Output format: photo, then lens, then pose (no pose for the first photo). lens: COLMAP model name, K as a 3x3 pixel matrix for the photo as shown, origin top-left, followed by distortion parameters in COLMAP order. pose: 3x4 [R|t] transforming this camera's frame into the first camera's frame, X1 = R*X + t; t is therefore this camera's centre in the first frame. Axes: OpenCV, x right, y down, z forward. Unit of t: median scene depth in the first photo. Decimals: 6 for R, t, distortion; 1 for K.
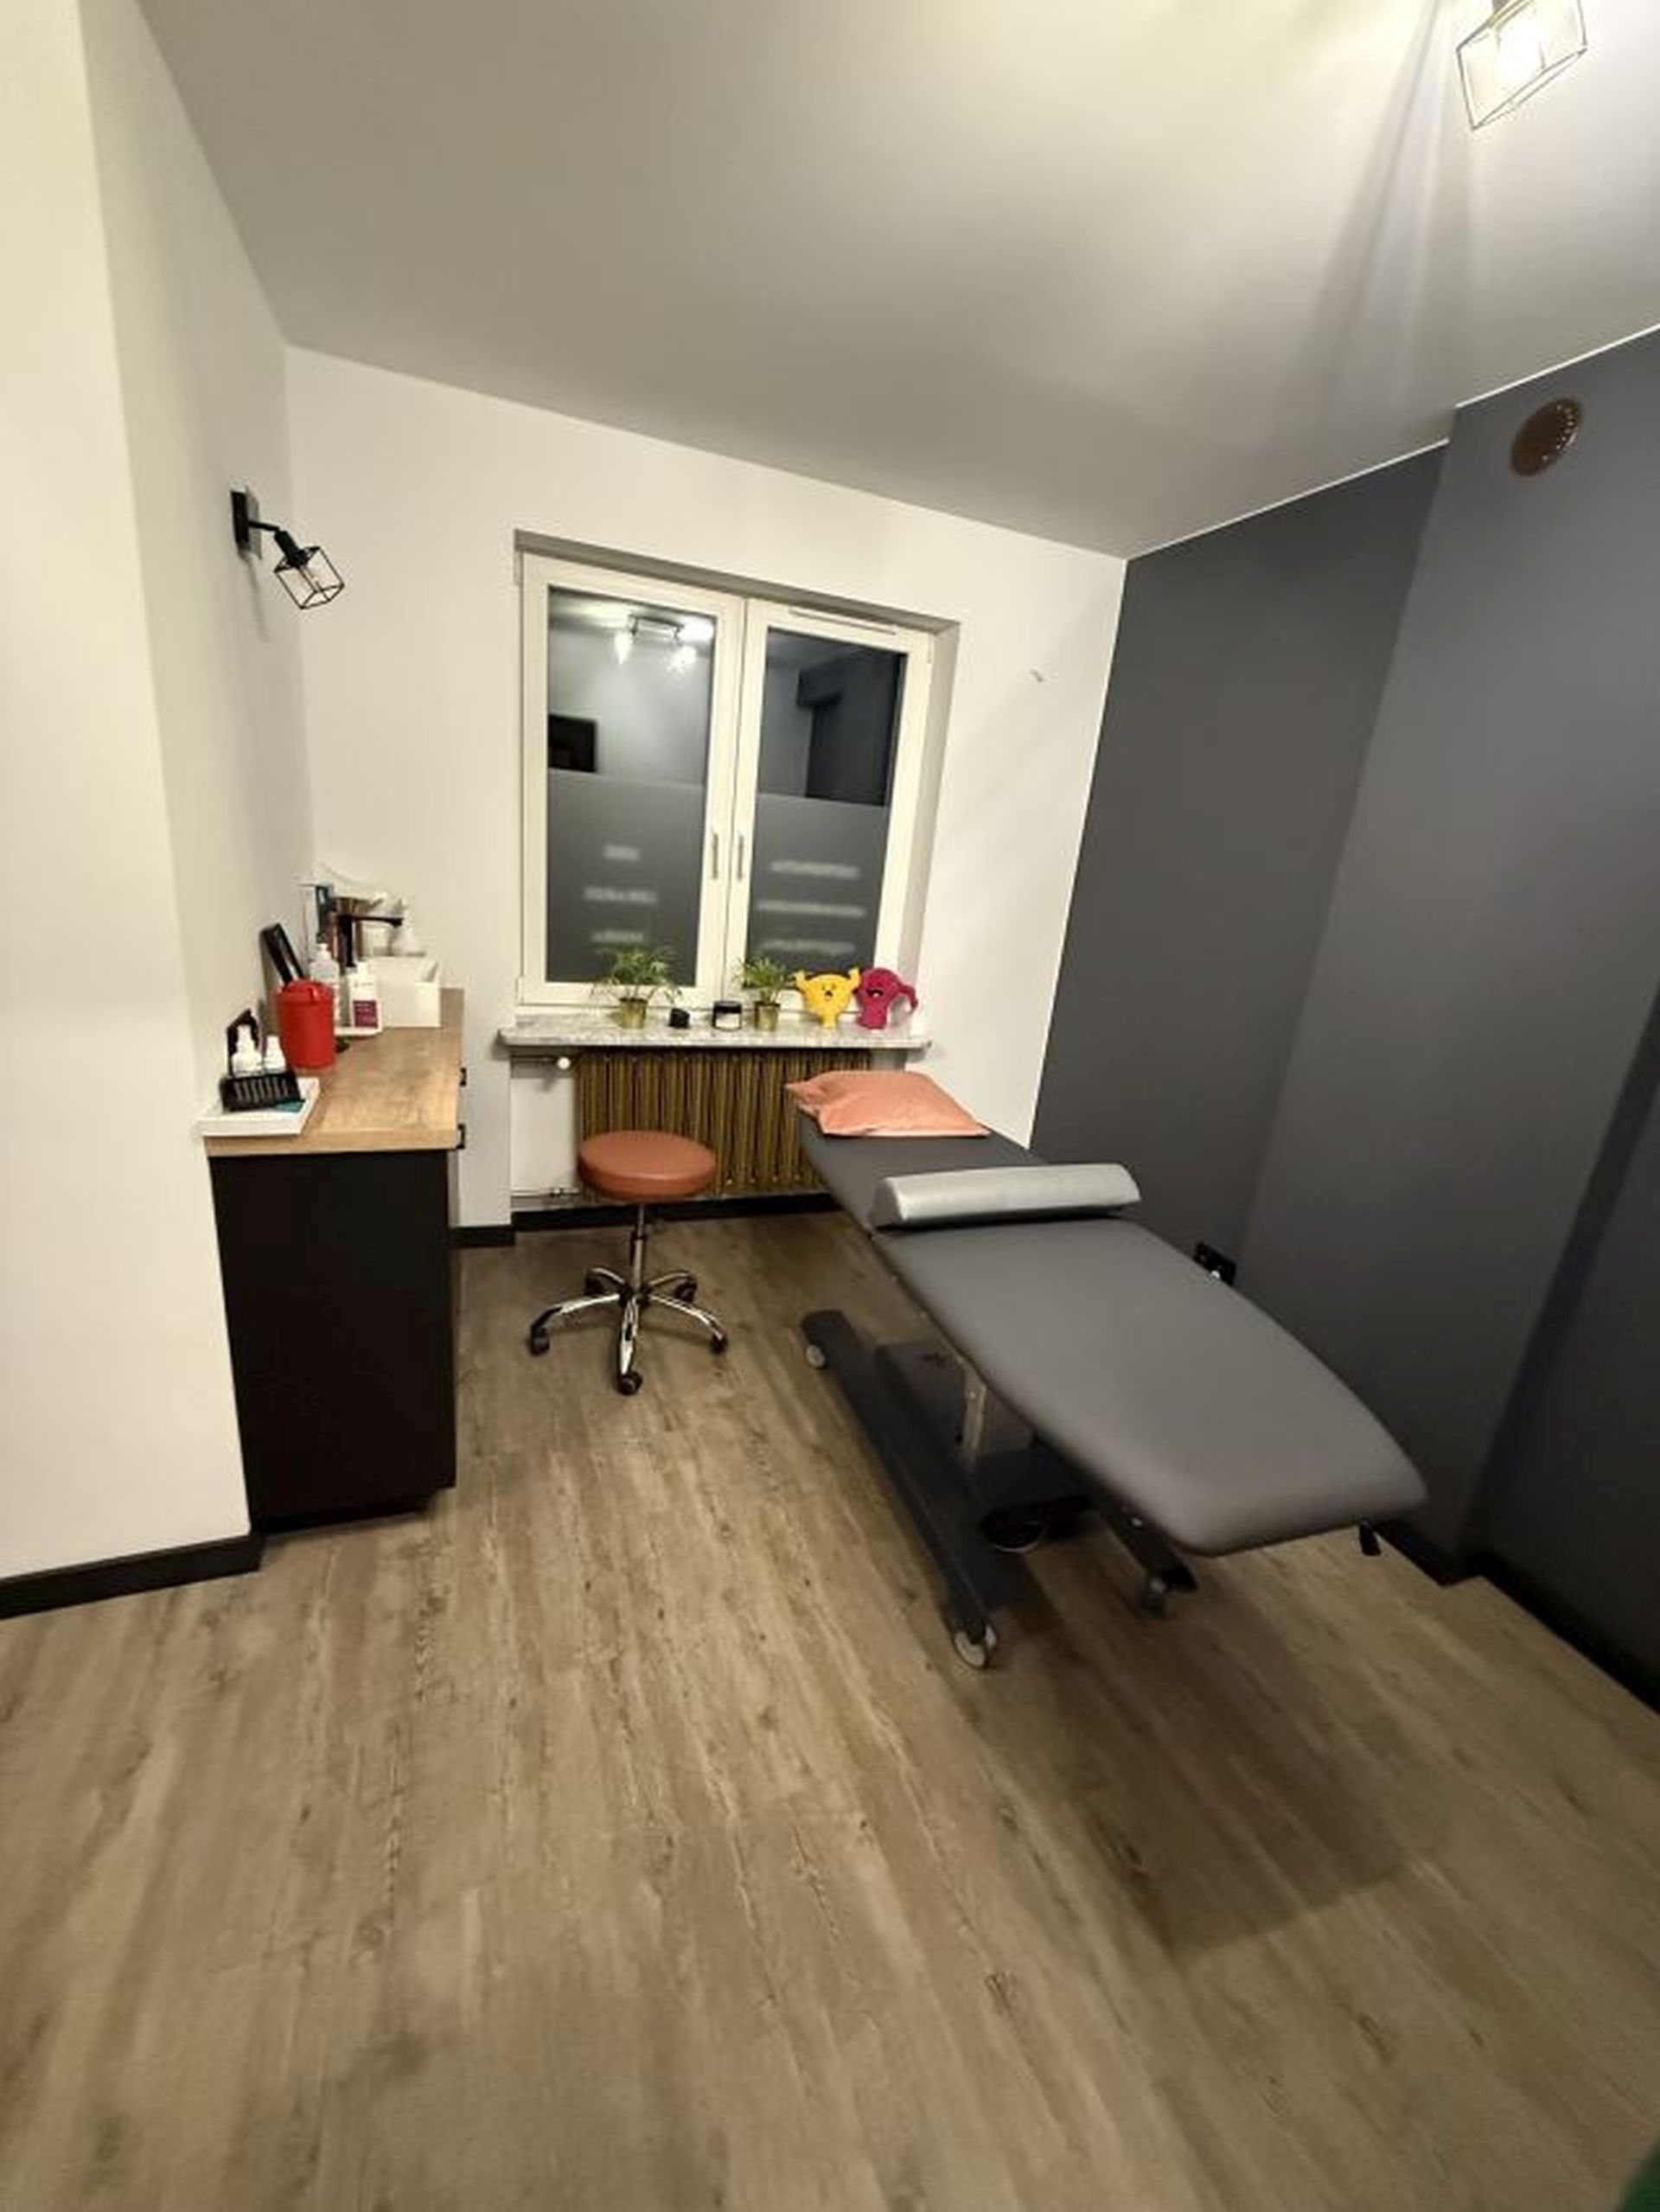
lens RADIAL K [[884.9, 0, 829.2], [0, 884.9, 1097.1], [0, 0, 1]] dist [0.001026, 0.000285]
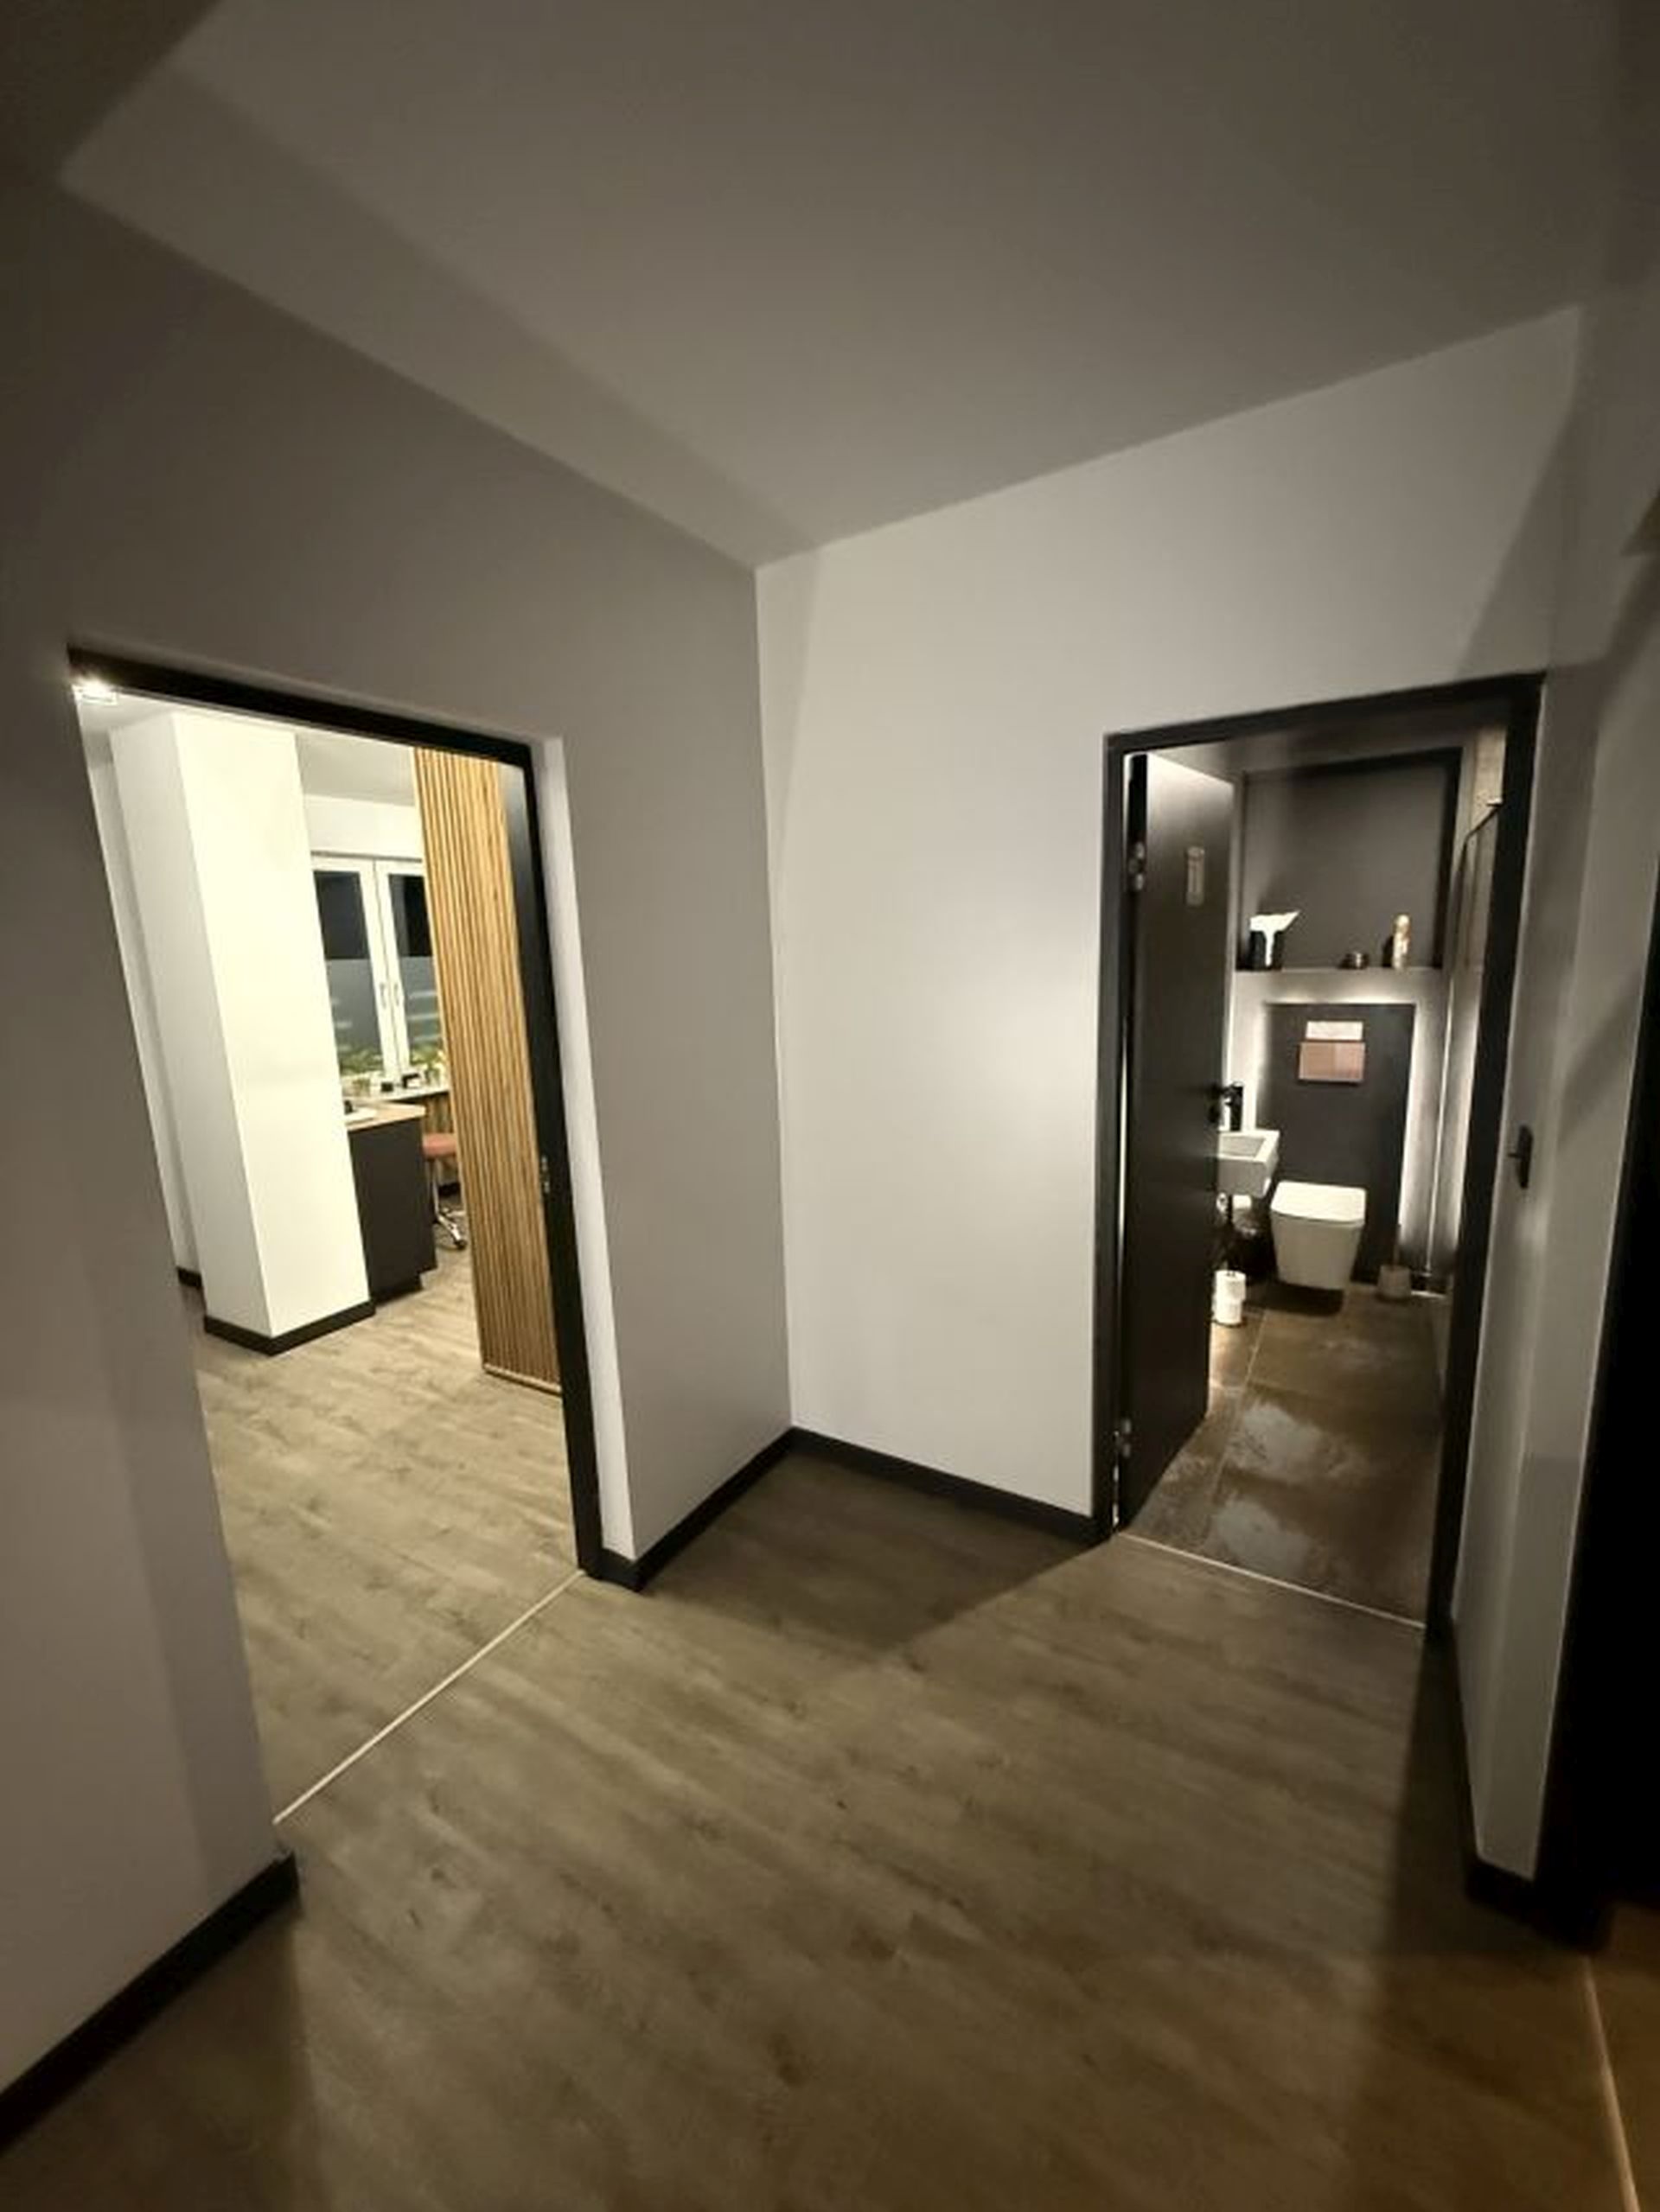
lens RADIAL K [[884.9, 0, 829.2], [0, 884.9, 1097.1], [0, 0, 1]] dist [0.001026, 0.000285]
pose [[0.772610, -0.233254, 0.590479, -0.636866], [0.286913, 0.957952, 0.003005, 0.211586], [-0.566352, 0.167095, 0.807047, -1.092947]]
